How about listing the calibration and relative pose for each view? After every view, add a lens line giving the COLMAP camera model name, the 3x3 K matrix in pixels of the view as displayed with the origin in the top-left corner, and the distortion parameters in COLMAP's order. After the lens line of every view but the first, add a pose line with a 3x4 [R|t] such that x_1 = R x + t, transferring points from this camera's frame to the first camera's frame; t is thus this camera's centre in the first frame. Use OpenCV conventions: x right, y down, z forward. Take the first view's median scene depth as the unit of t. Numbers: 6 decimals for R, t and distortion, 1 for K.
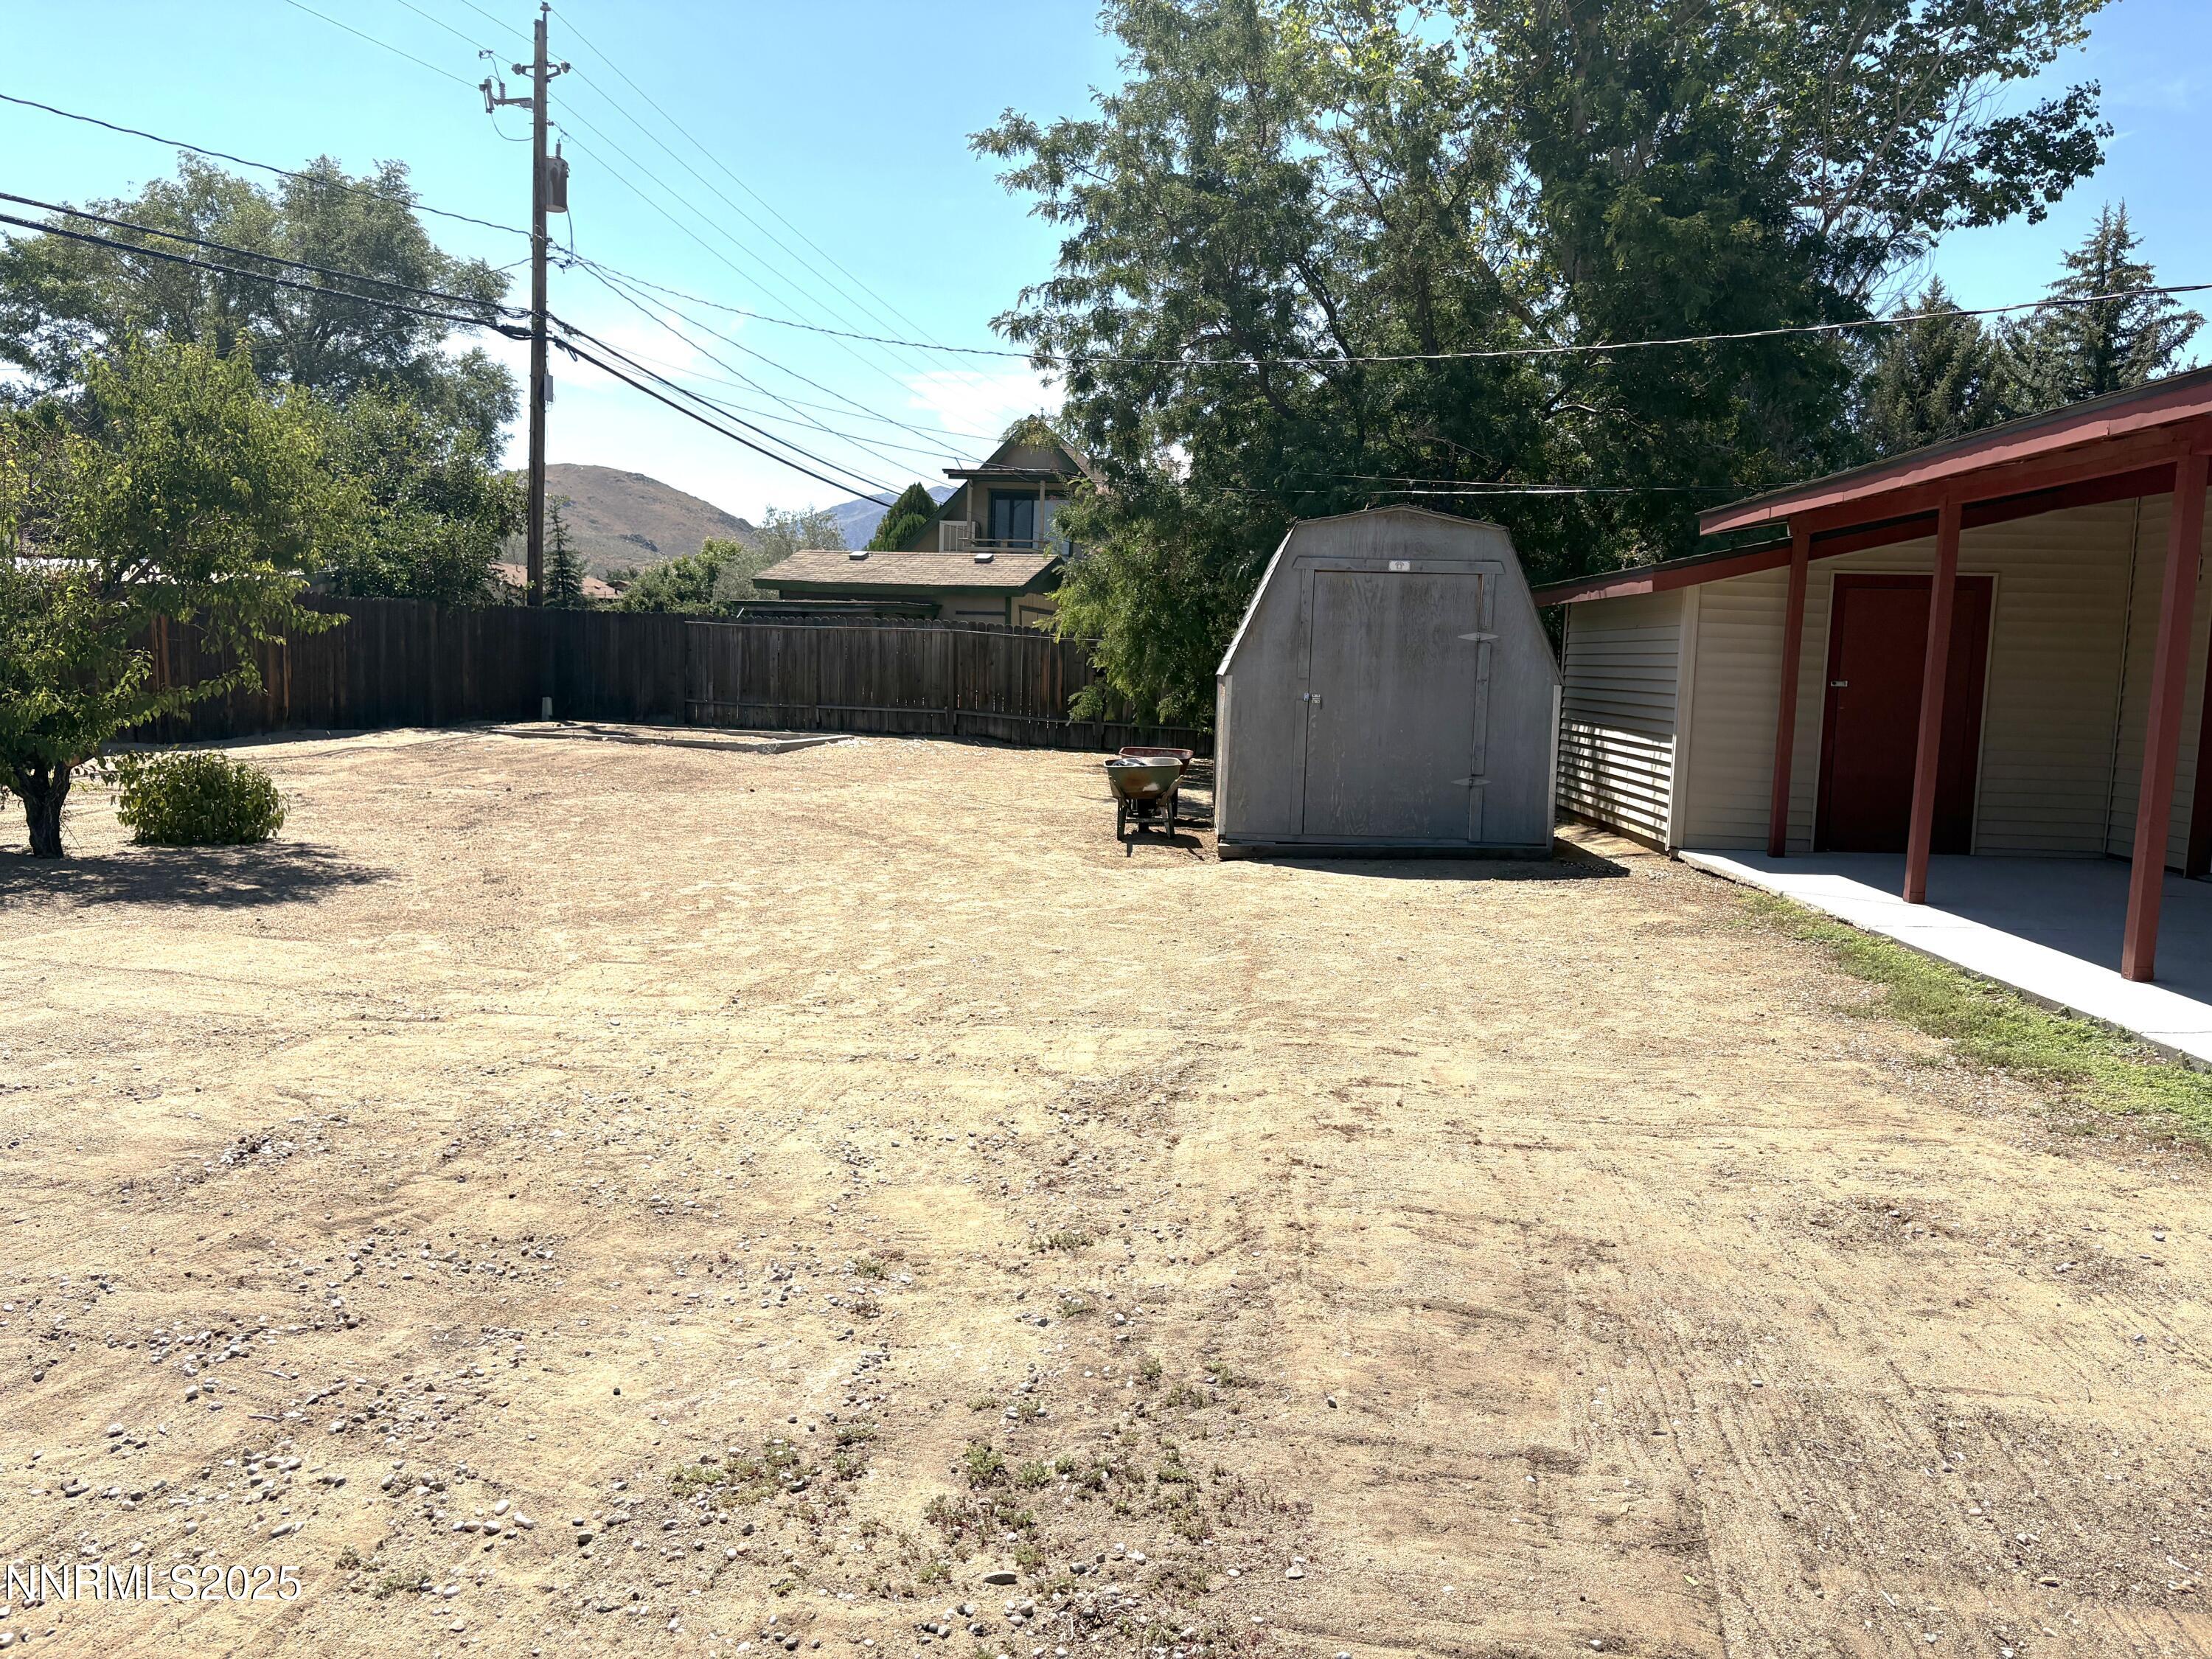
lens RADIAL K [[1654.3, 0, 1098.4], [0, 1654.3, 846.8], [0, 0, 1]] dist [0.033917, -0.032866]
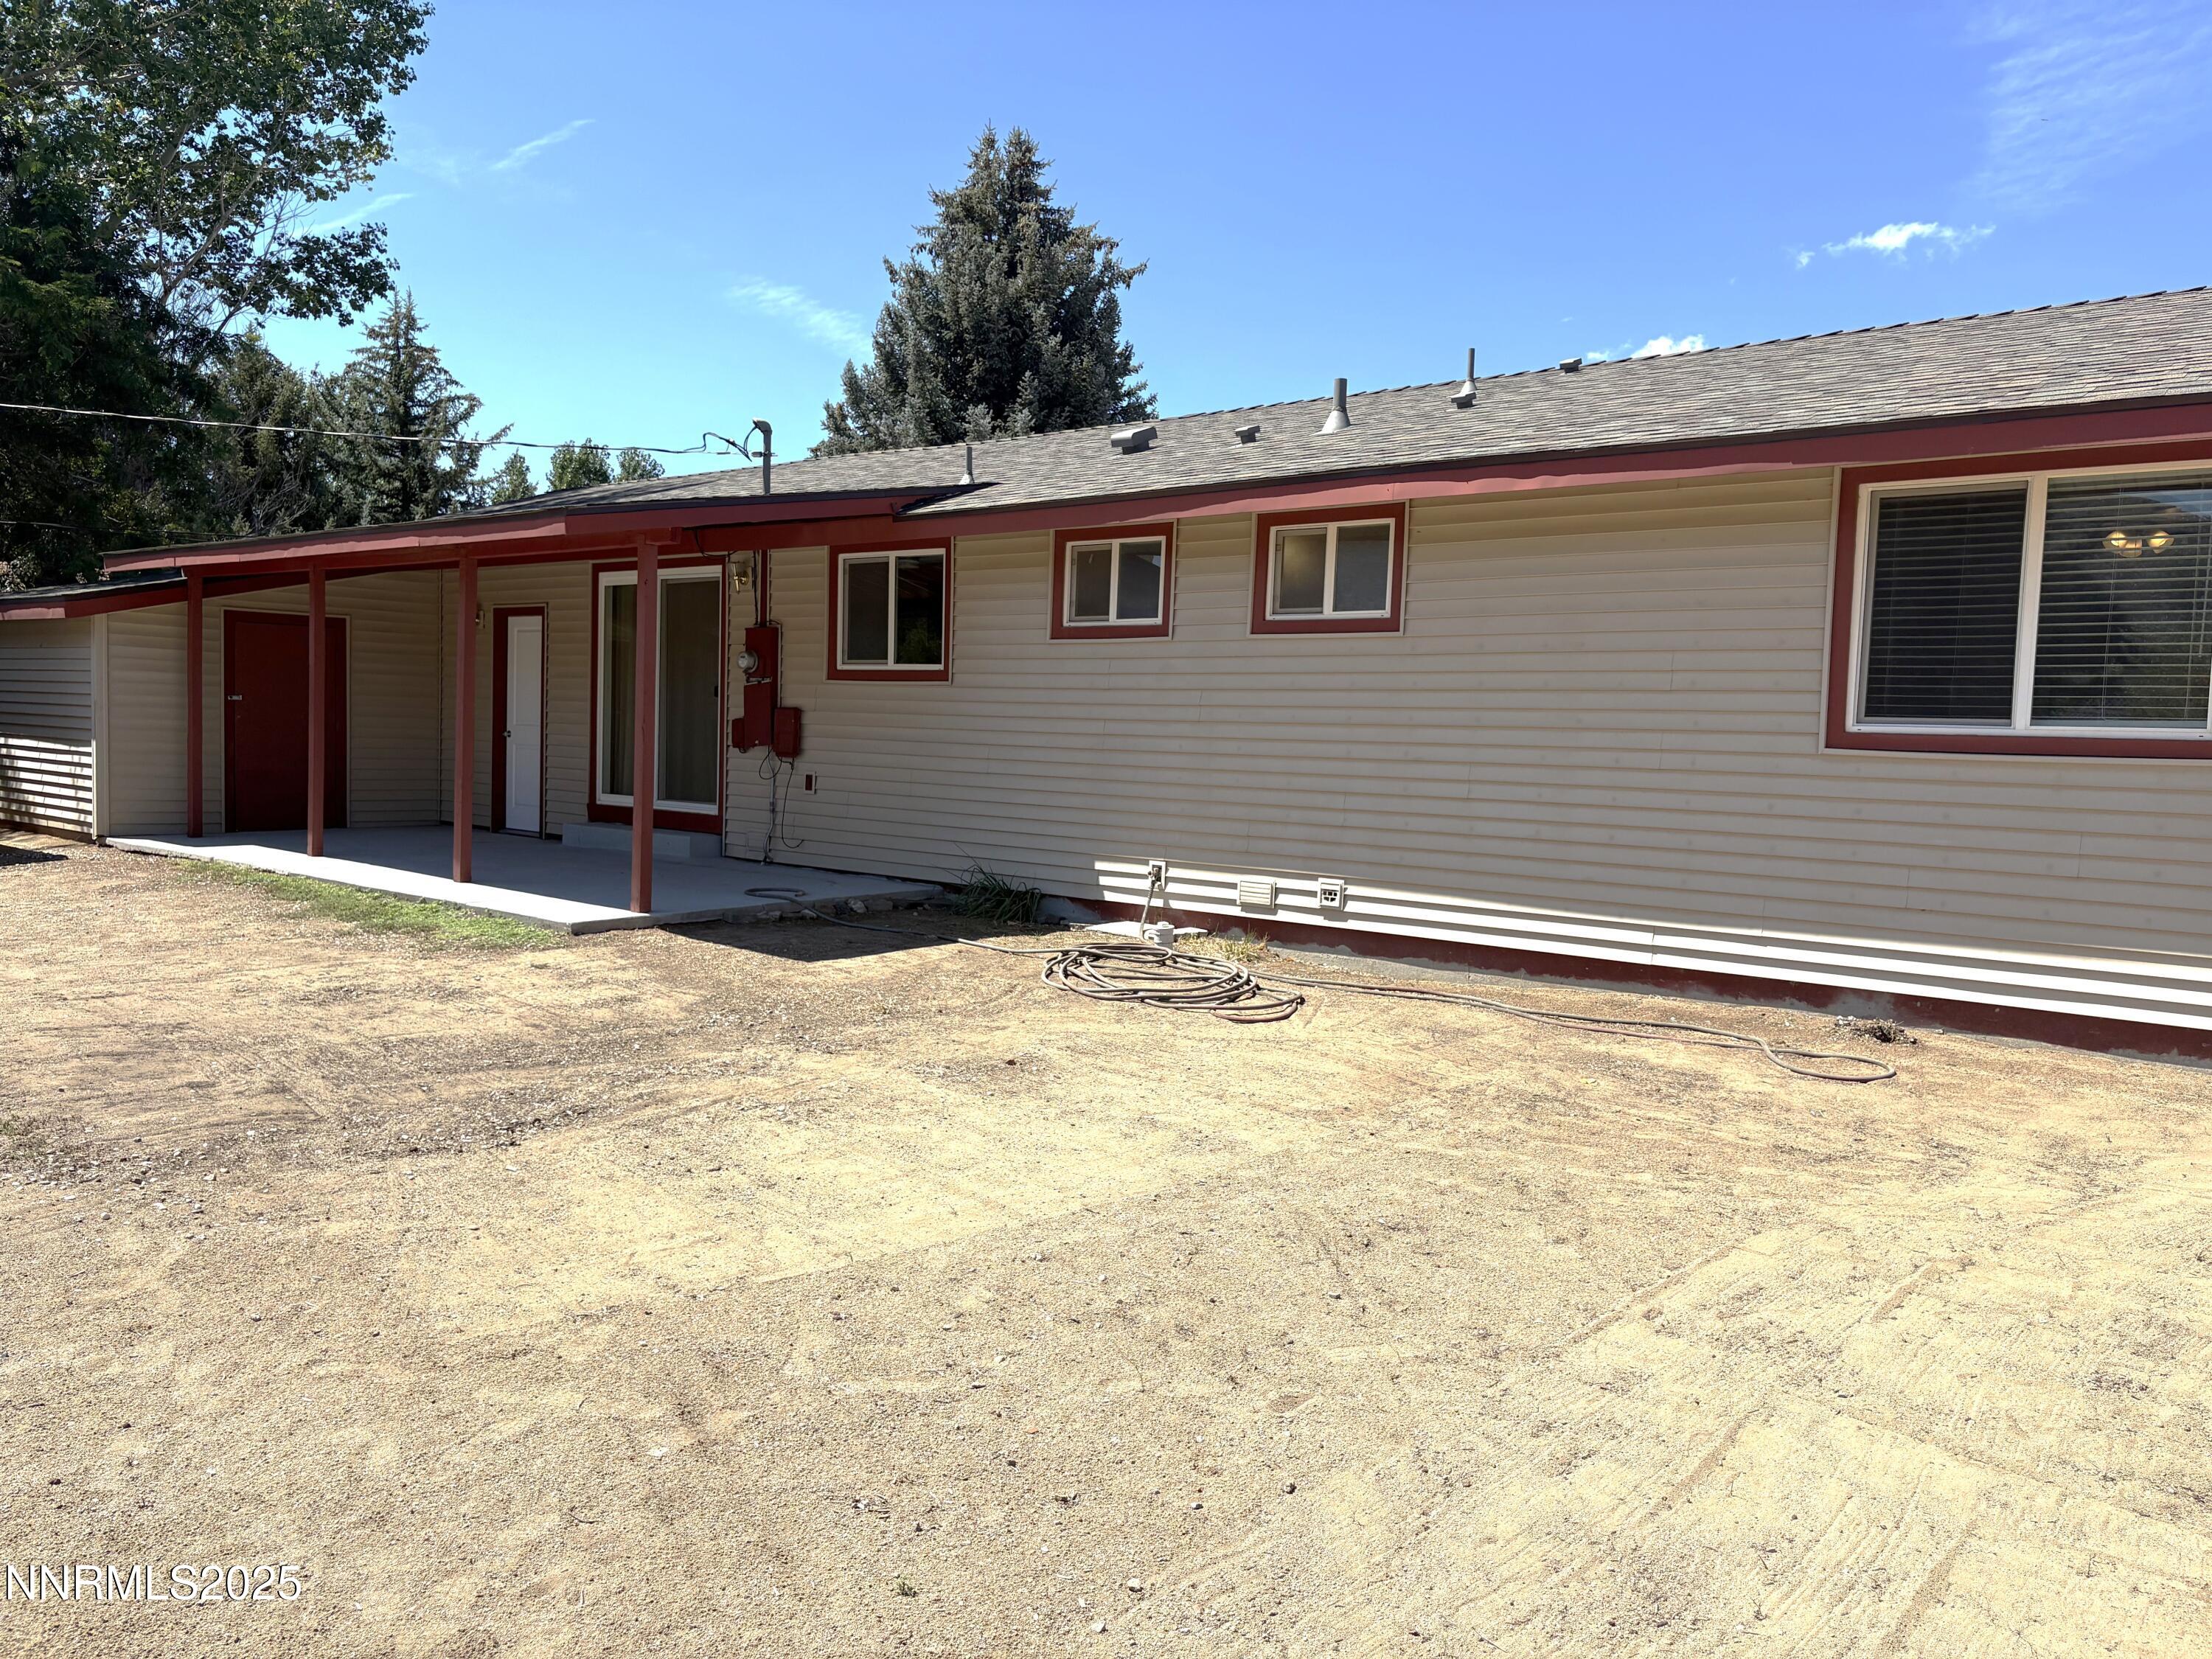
lens RADIAL K [[1654.3, 0, 1126.8], [0, 1654.3, 841.1], [0, 0, 1]] dist [0.033917, -0.032866]
pose [[0.592797, -0.060564, 0.803072, -0.125875], [0.072266, 0.997146, 0.021856, 0.022660], [-0.802103, 0.045079, 0.595481, -0.208942]]
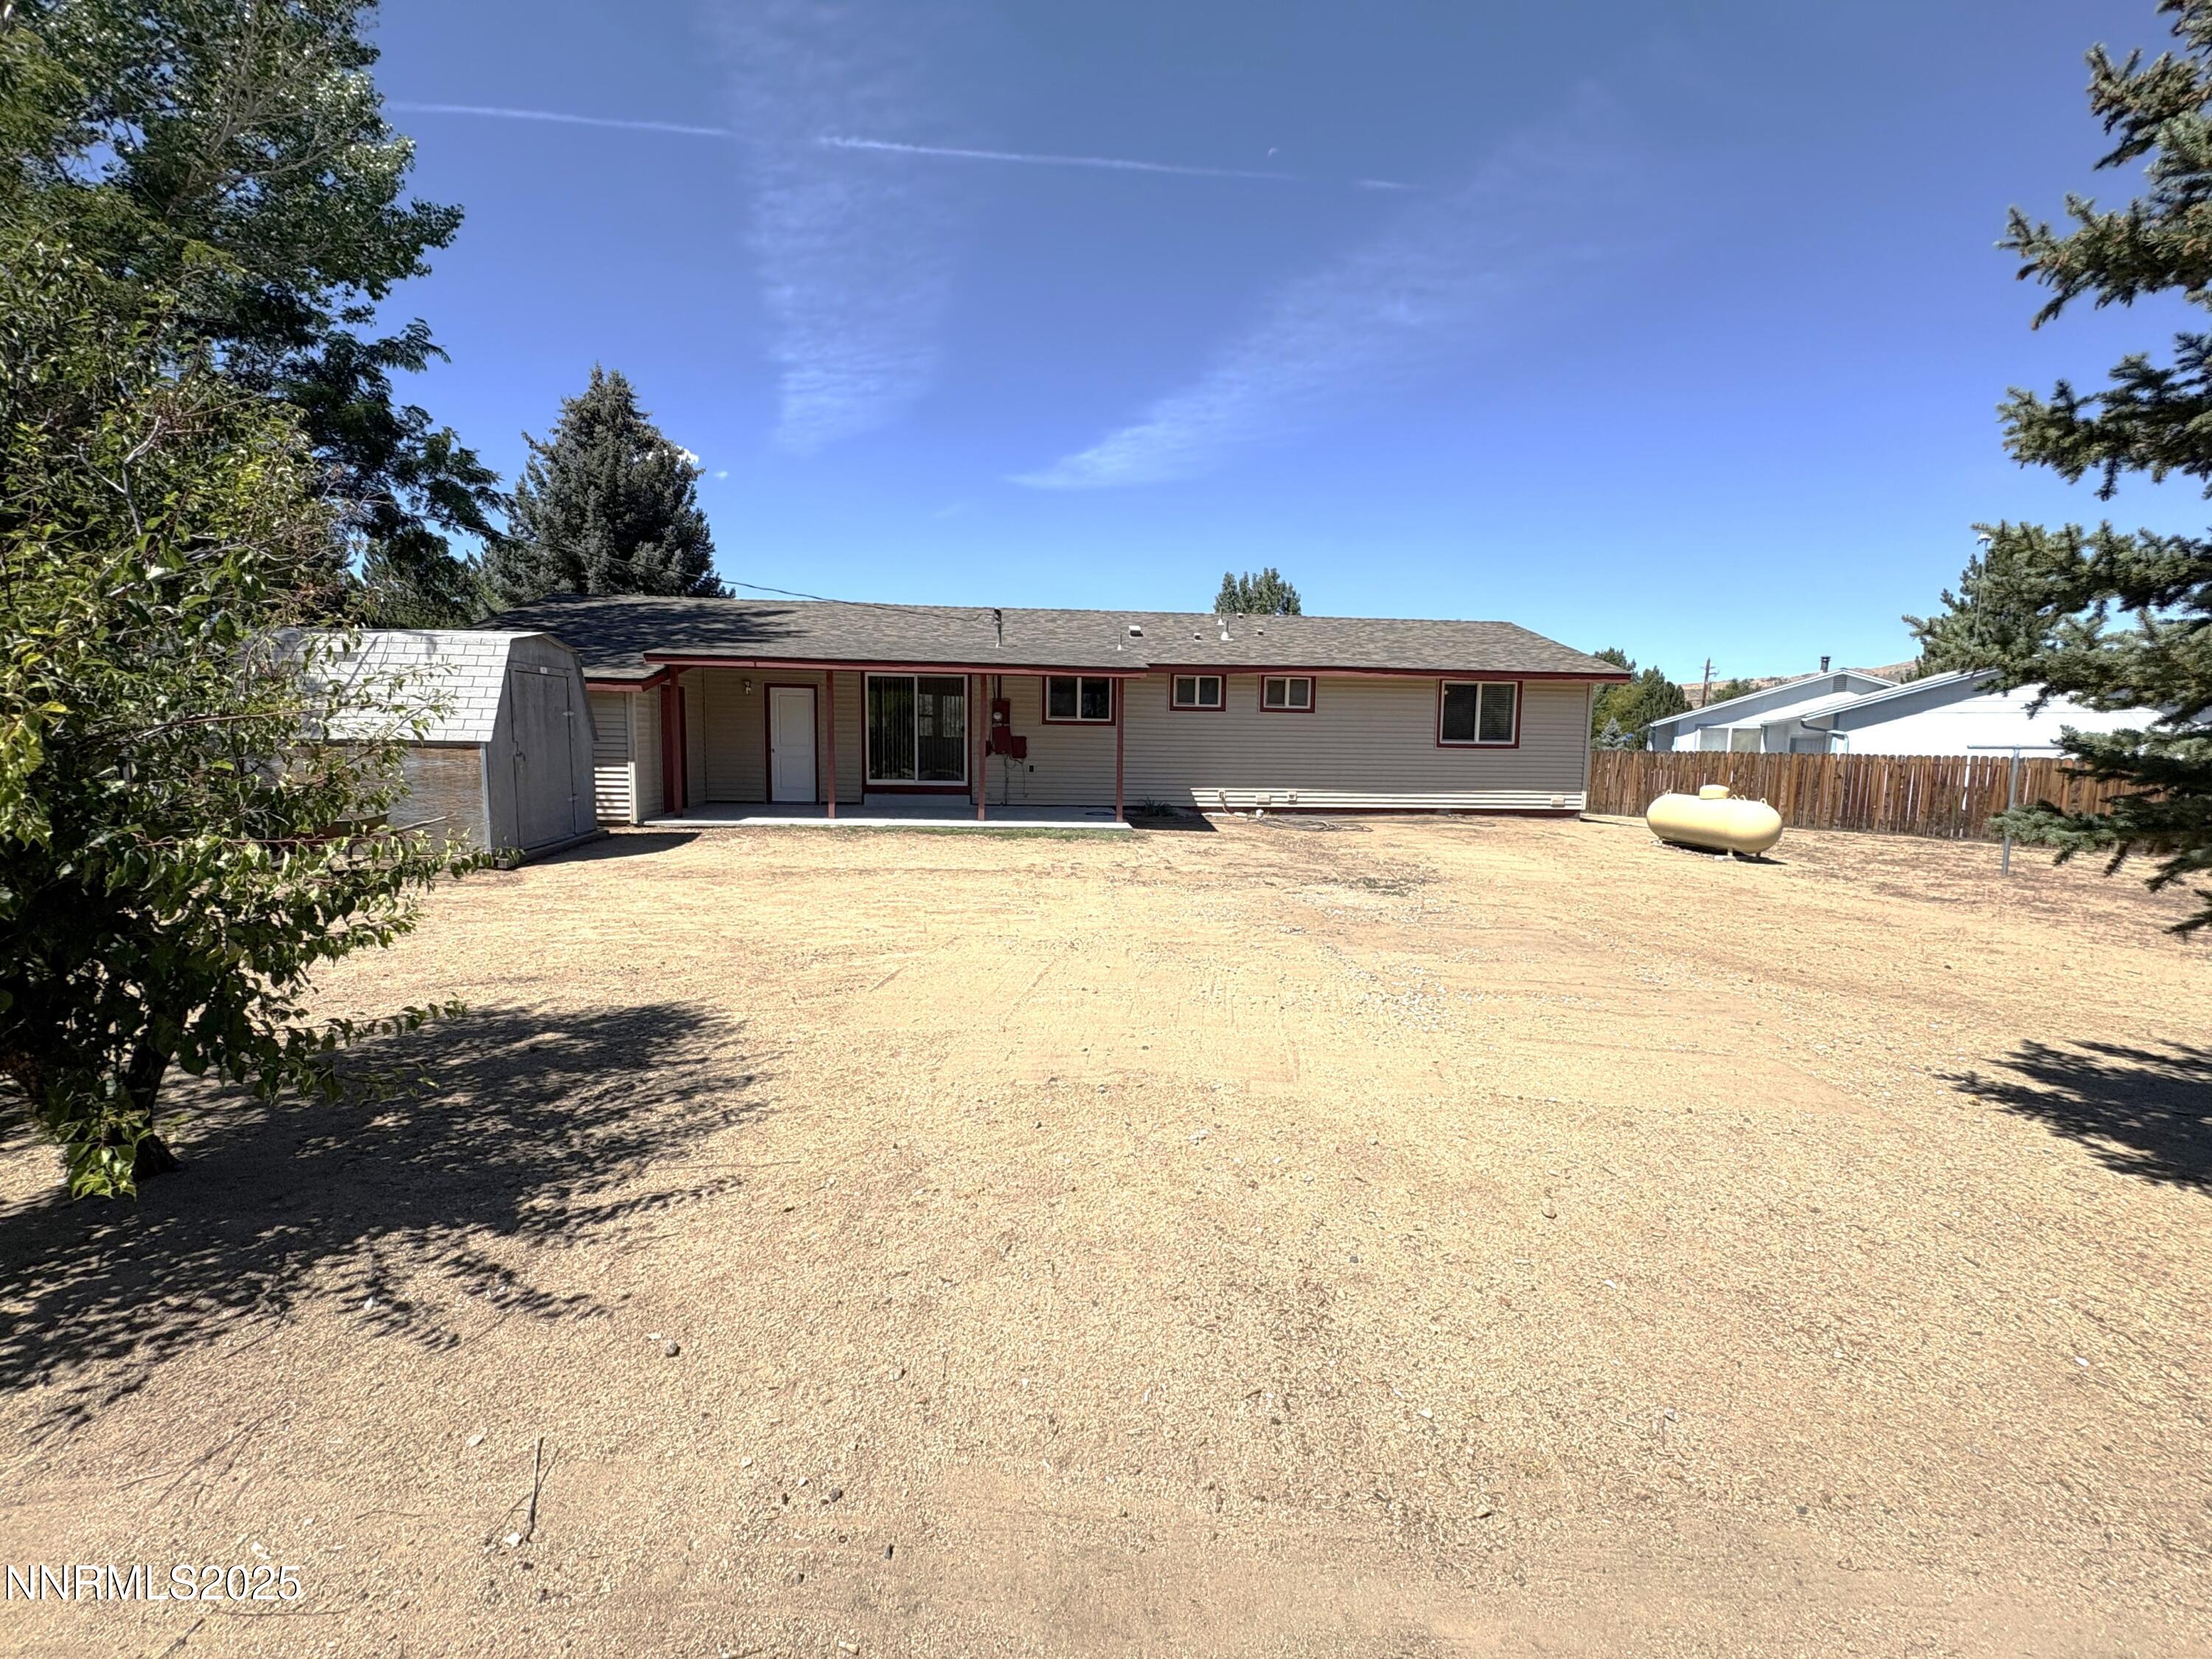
lens RADIAL K [[878.1, 0, 1099.6], [0, 878.1, 831.7], [0, 0, 1]] dist [-0.001035, 0.000535]
pose [[-0.164382, -0.137776, 0.976727, -0.562003], [0.087176, 0.984293, 0.153515, -0.075242], [-0.982537, 0.110382, -0.149789, 0.476058]]
